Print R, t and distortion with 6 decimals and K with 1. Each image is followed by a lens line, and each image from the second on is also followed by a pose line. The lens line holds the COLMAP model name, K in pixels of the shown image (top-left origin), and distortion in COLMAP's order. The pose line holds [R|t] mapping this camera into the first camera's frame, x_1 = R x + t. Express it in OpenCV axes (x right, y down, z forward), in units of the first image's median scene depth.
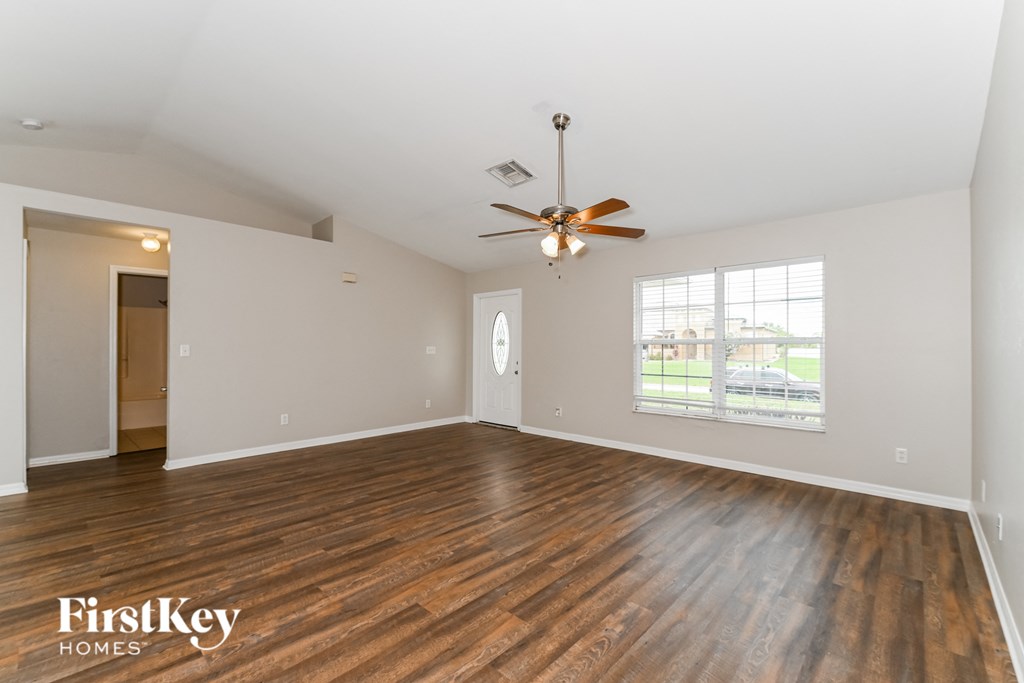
lens RADIAL K [[443.0, 0, 521.7], [0, 443.0, 344.7], [0, 0, 1]] dist [-0.001112, -0.000365]
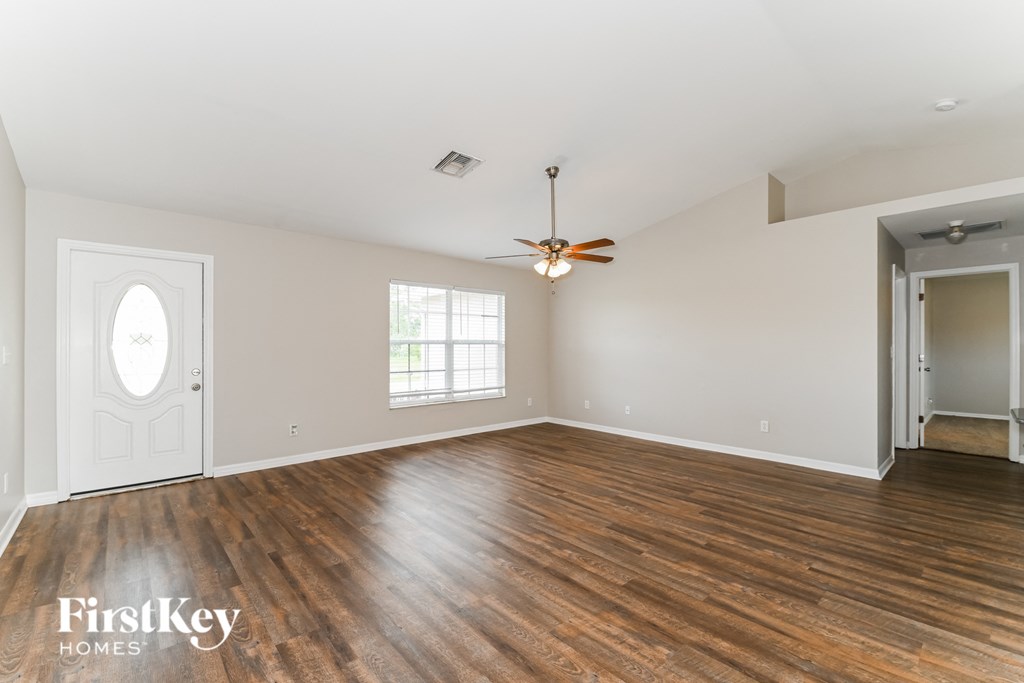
lens RADIAL K [[443.0, 0, 521.7], [0, 443.0, 344.7], [0, 0, 1]] dist [-0.001112, -0.000365]
pose [[0.073757, 0.004272, 0.997267, -1.386495], [-0.003585, 0.999985, -0.004019, 0.008304], [-0.997270, -0.003279, 0.073771, 1.147995]]
